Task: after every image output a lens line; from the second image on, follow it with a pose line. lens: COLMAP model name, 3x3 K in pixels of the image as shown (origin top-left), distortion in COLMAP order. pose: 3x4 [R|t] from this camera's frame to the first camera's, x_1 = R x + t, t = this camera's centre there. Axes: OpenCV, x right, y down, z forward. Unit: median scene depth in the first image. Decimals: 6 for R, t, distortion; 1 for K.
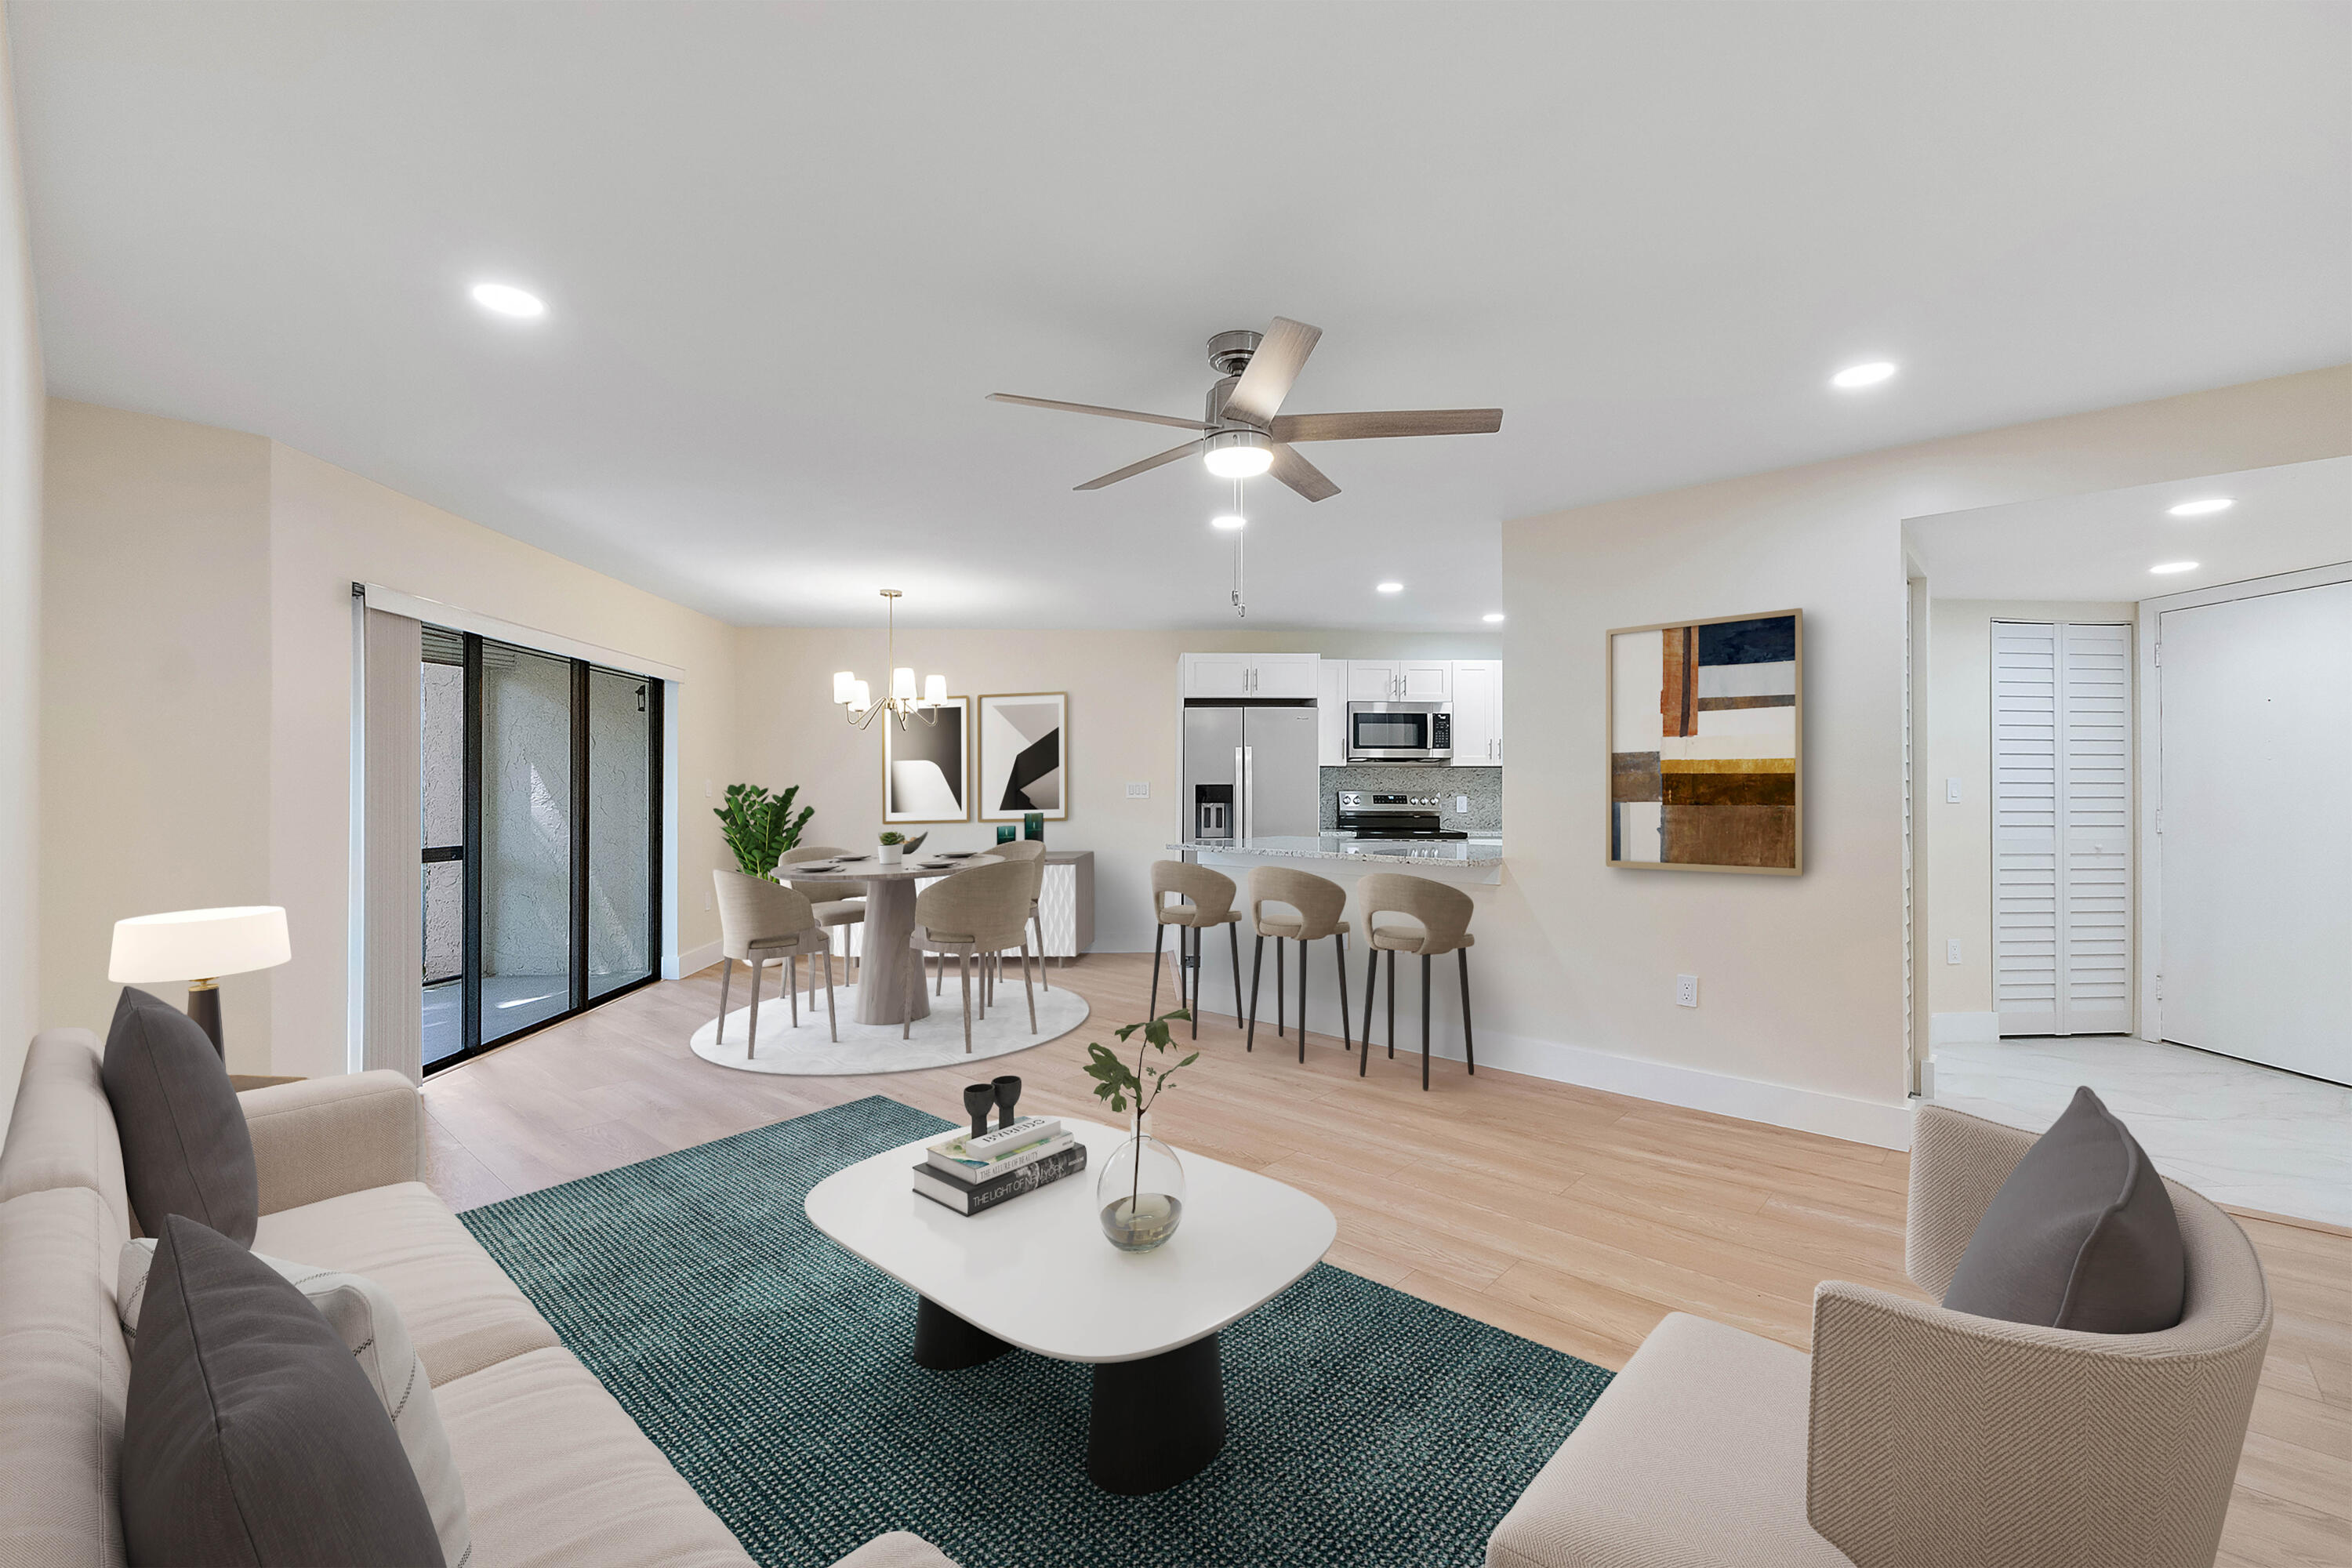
lens RADIAL K [[1000.0, 0, 1181.1], [0, 1000.0, 787.5], [0, 0, 1]] dist [-0.004712, -0.000673]
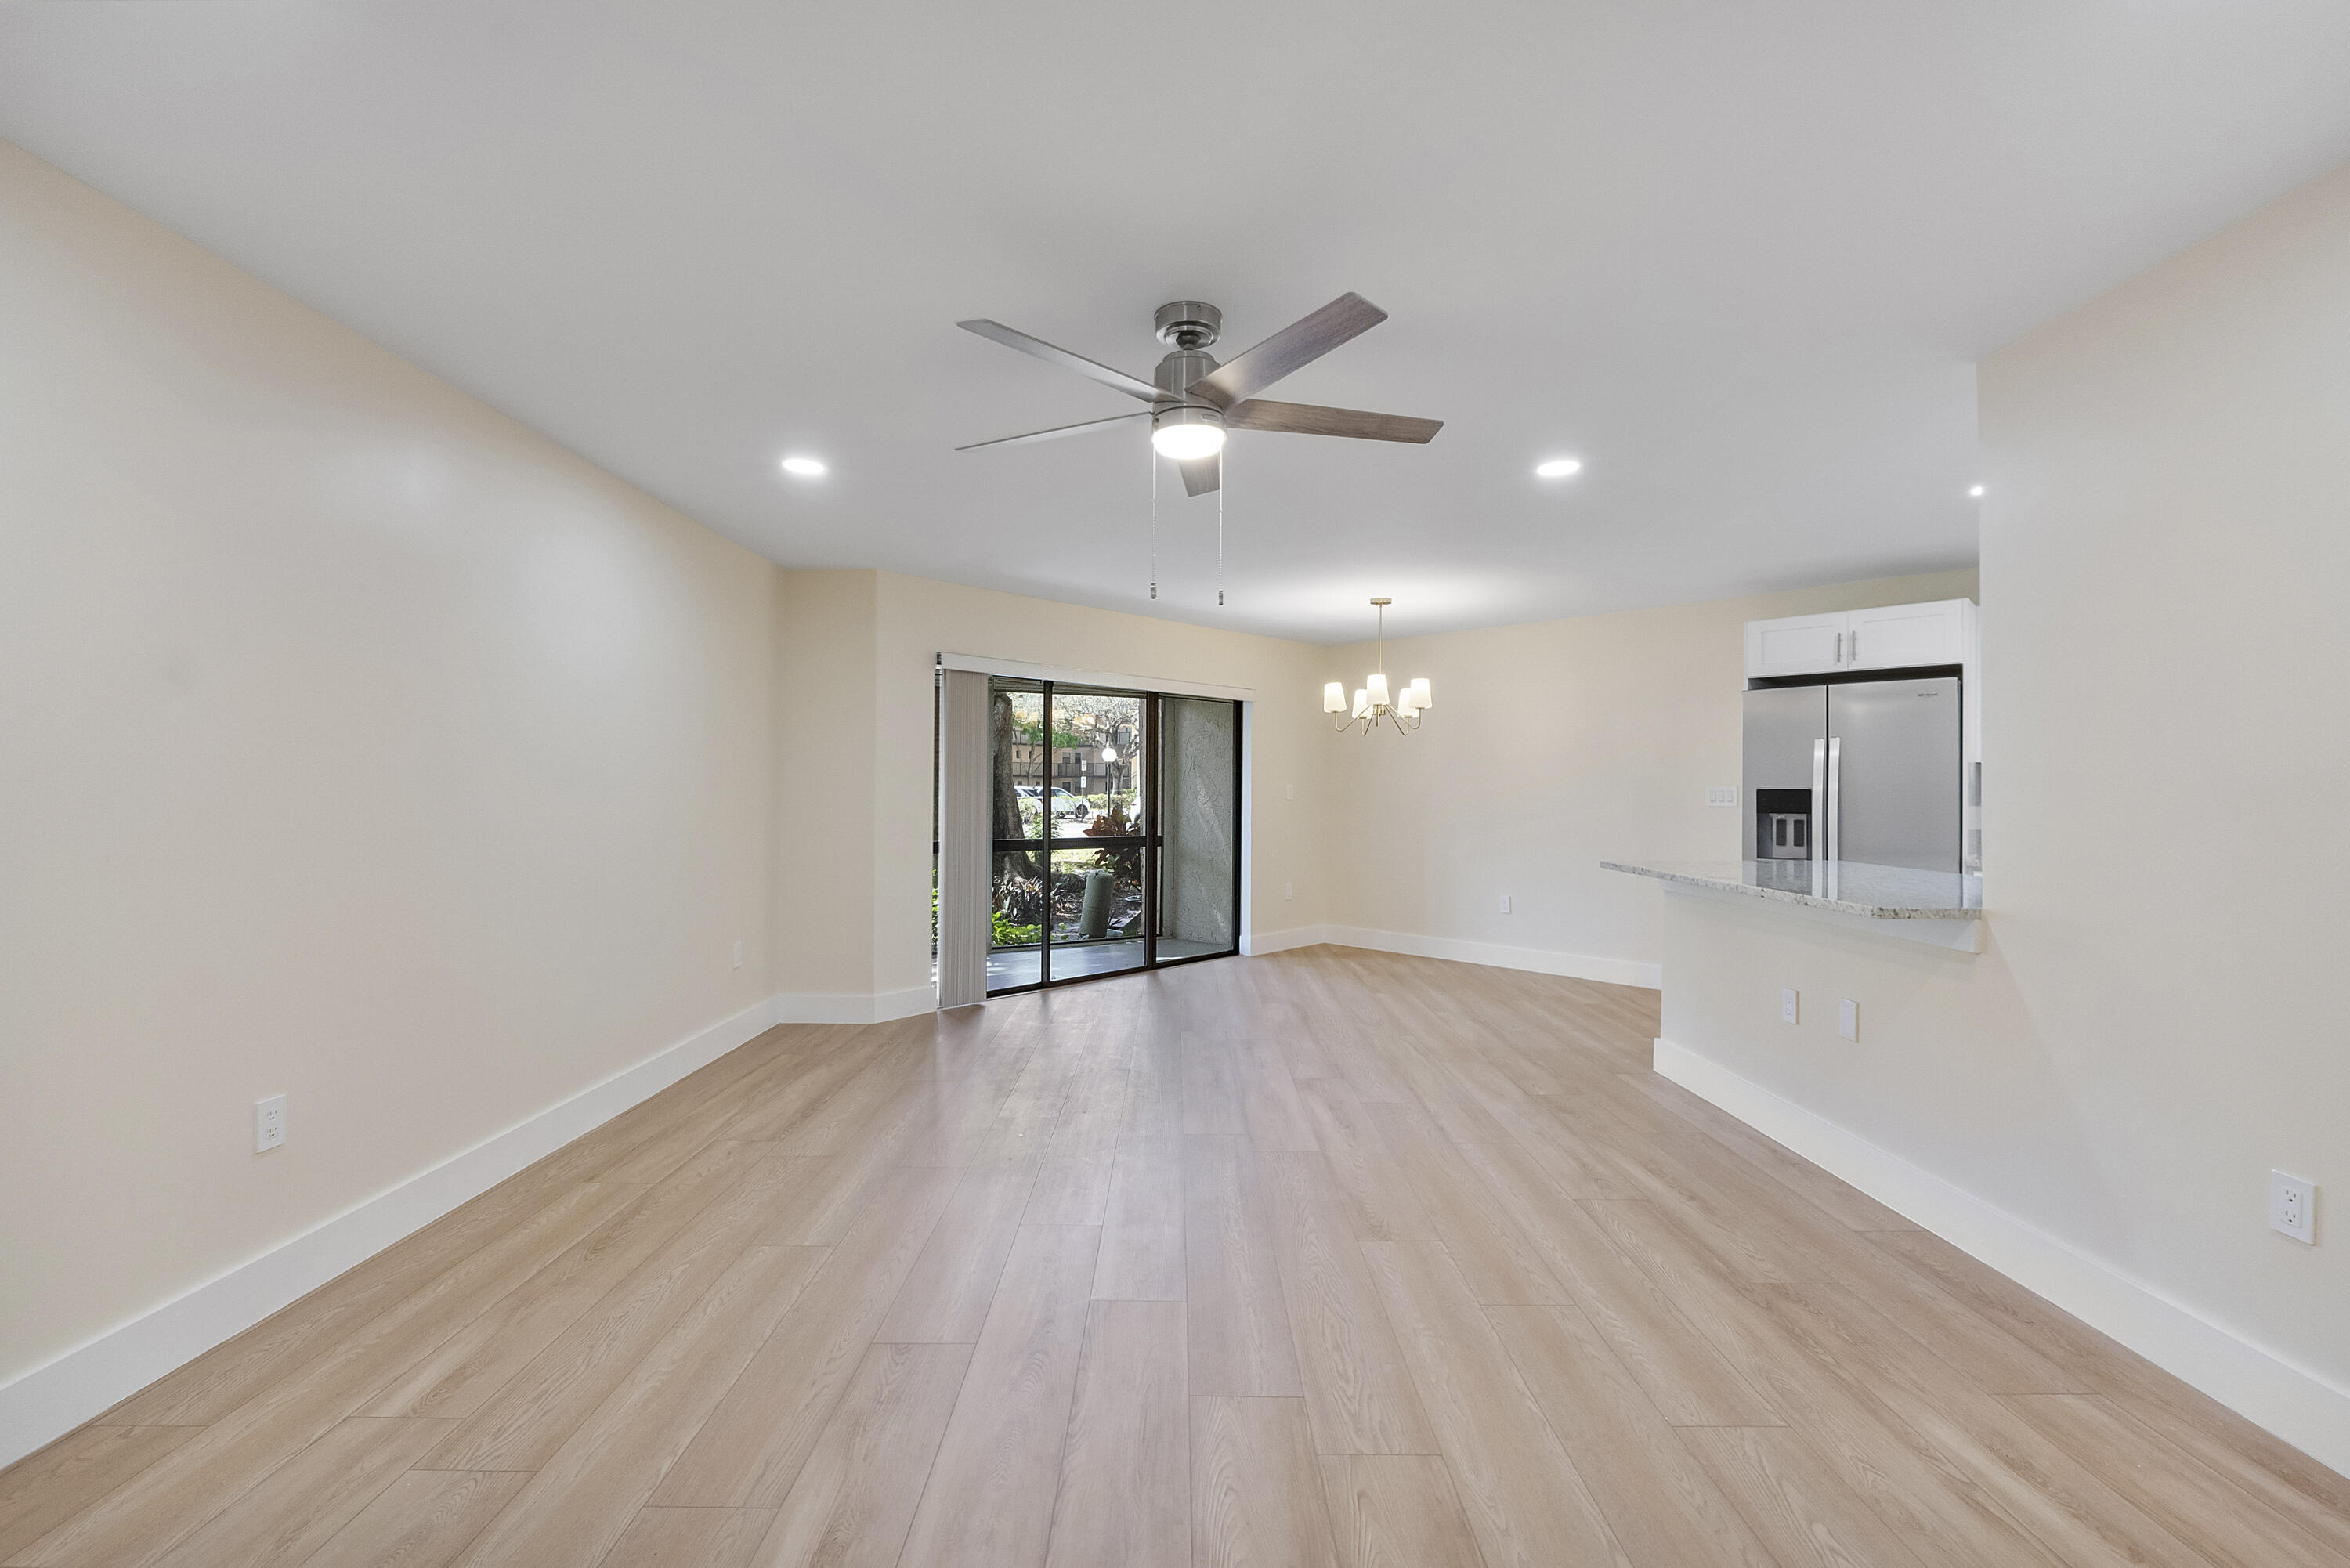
lens RADIAL K [[999.1, 0, 1175.0], [0, 999.1, 774.1], [0, 0, 1]] dist [-0.004712, -0.000673]
pose [[0.668247, -0.010275, -0.743868, 0.322046], [-0.003925, 0.999842, -0.017337, 0.000222], [0.743929, 0.014505, 0.668101, 0.162767]]
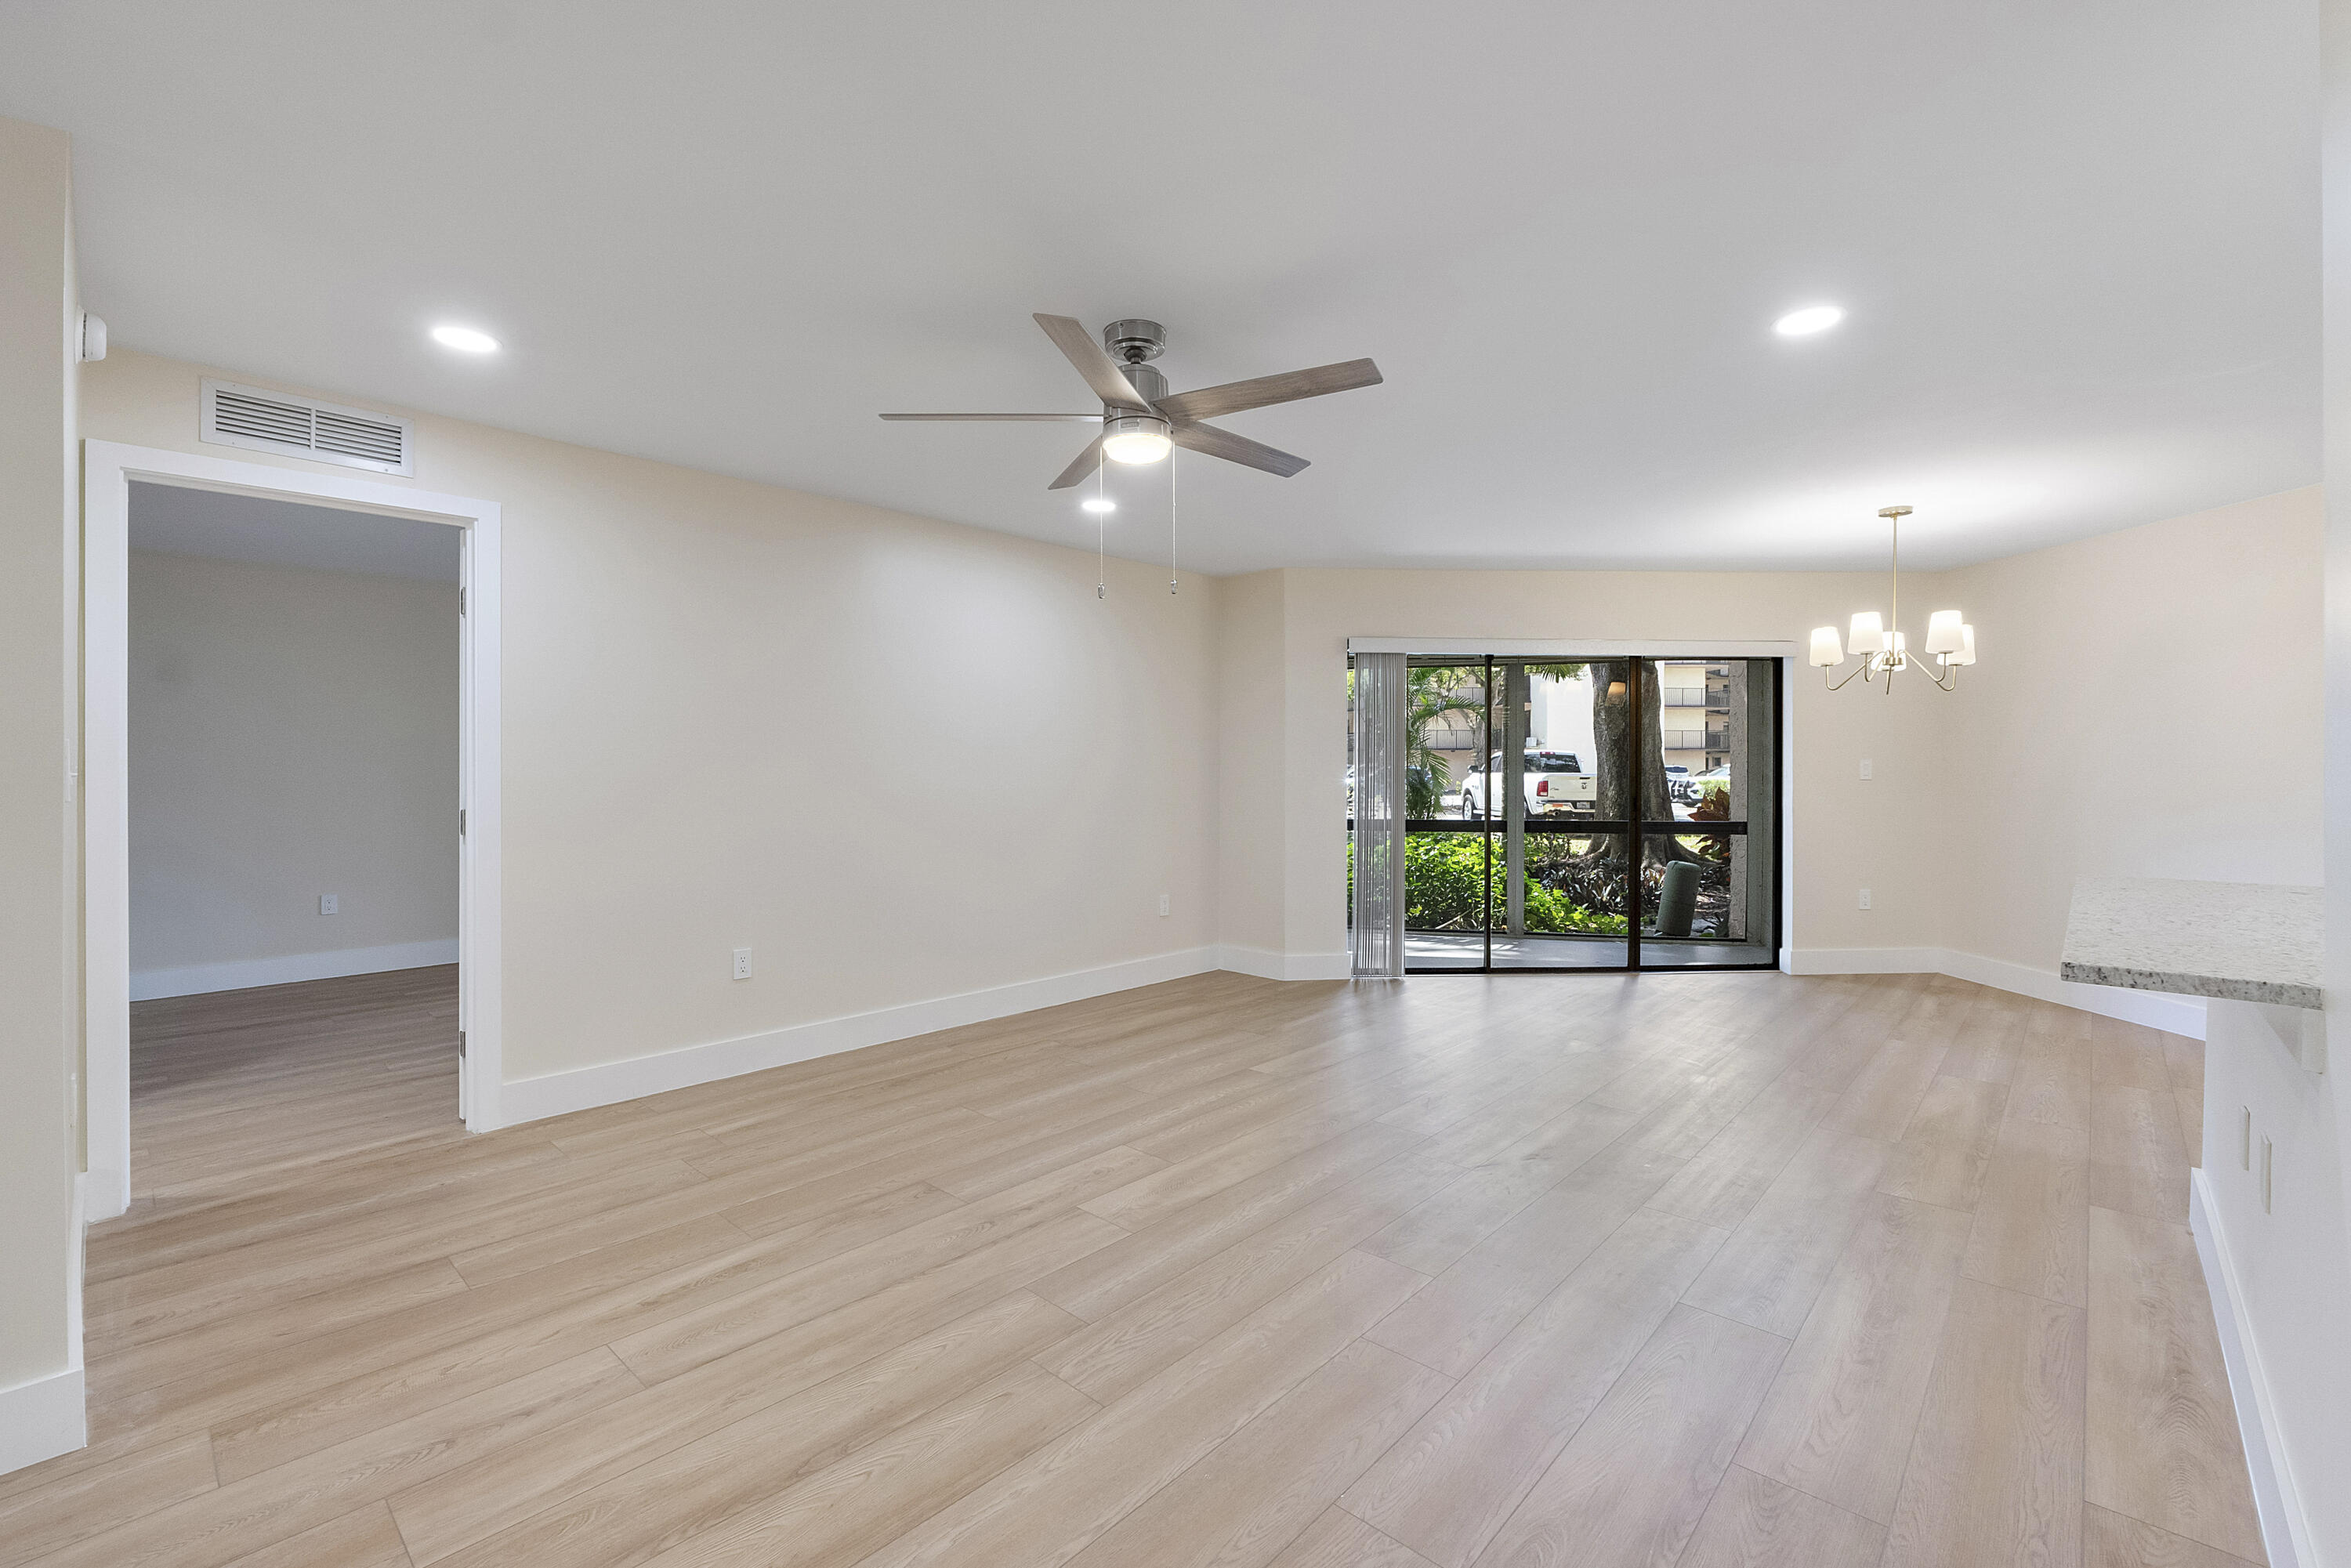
lens RADIAL K [[999.6, 0, 1174.4], [0, 999.6, 773.2], [0, 0, 1]] dist [-0.004712, -0.000673]
pose [[-0.015120, 0.003935, -0.999878, 0.465611], [0.001302, 0.999991, 0.003916, -0.000901], [0.999885, -0.001243, -0.015125, 0.459126]]
